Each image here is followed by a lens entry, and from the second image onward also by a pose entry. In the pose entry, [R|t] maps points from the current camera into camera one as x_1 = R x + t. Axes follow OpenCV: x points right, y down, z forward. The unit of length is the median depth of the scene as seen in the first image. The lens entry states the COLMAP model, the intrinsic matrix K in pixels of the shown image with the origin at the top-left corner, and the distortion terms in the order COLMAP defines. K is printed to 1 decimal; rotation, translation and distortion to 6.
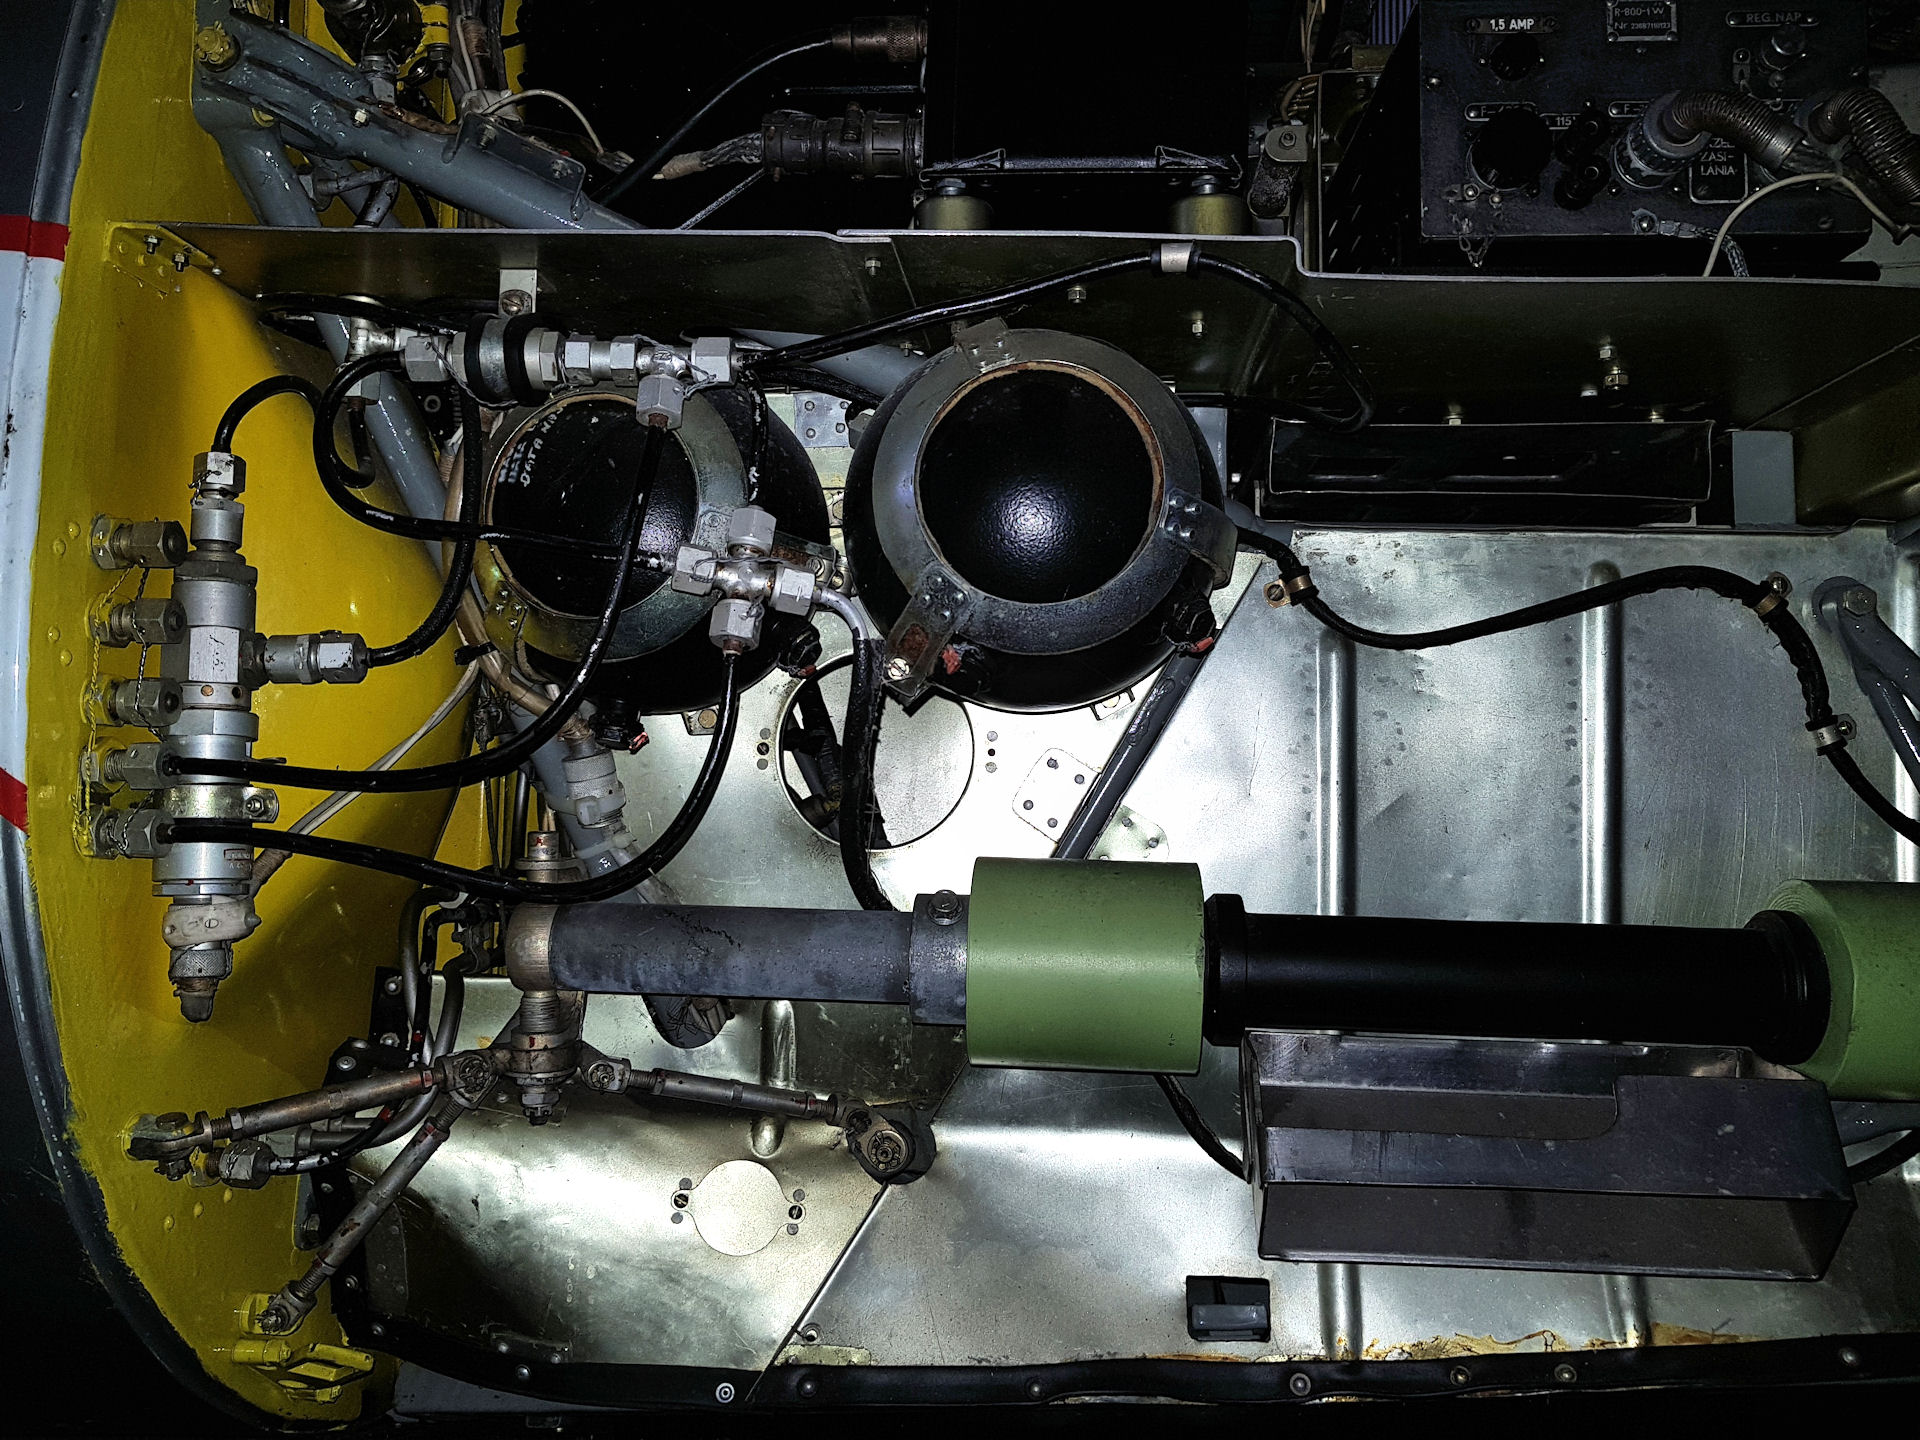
lens RADIAL K [[1529.3, 0, 927.4], [0, 1529.3, 697.8], [0, 0, 1]] dist [-0.005018, -0.015726]
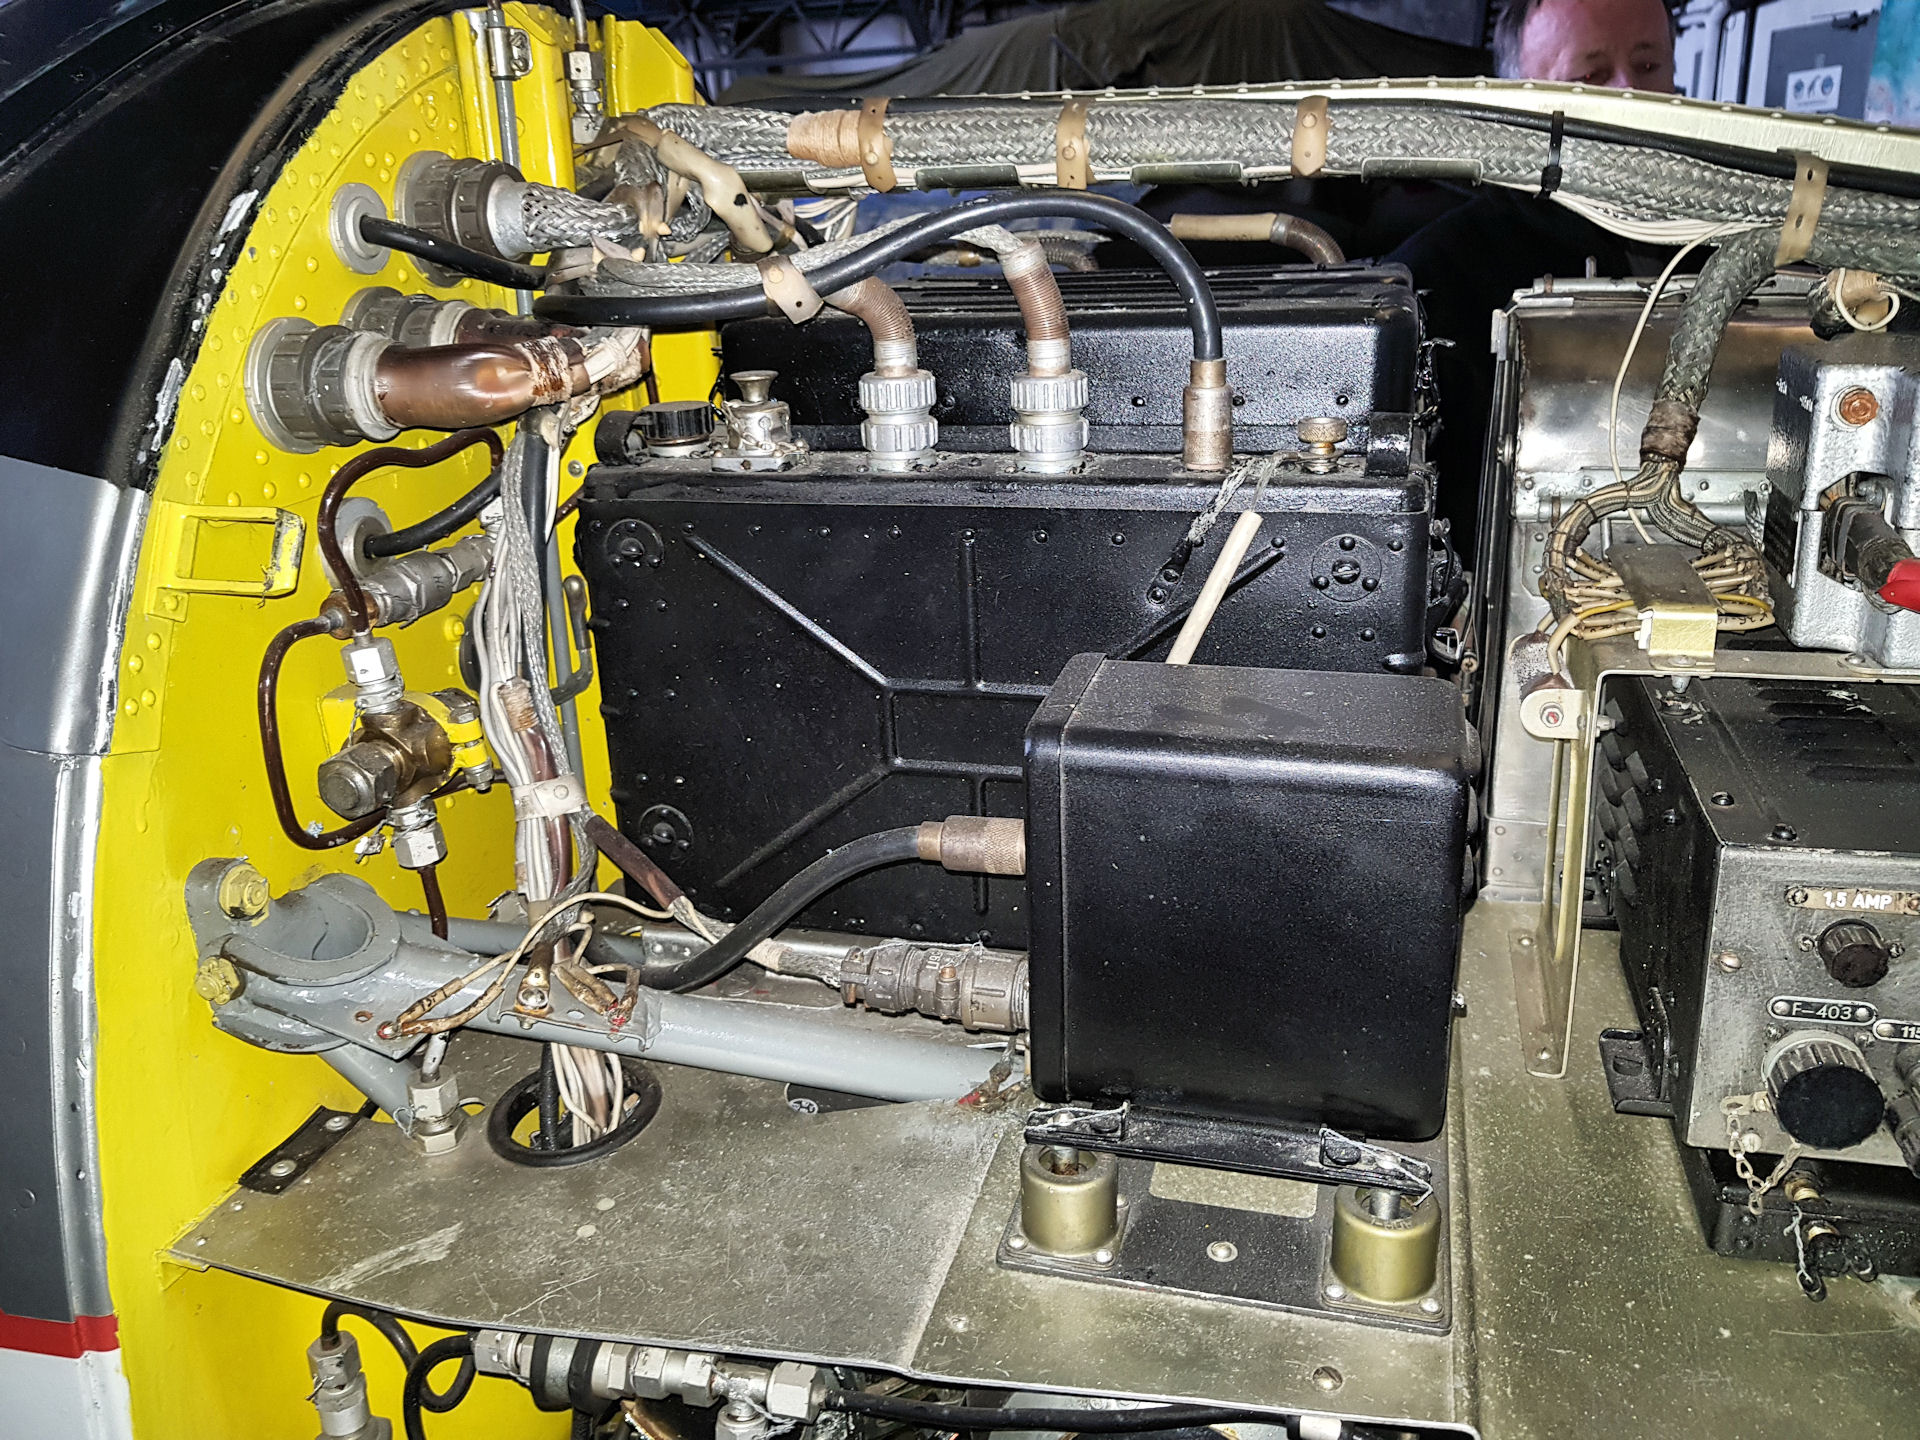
lens RADIAL K [[1529.3, 0, 927.4], [0, 1529.3, 697.8], [0, 0, 1]] dist [-0.005018, -0.015726]
pose [[0.977647, -0.003174, -0.210228, 0.131580], [0.081741, 0.926966, 0.366131, -0.948833], [0.193712, -0.375131, 0.906506, 0.369654]]
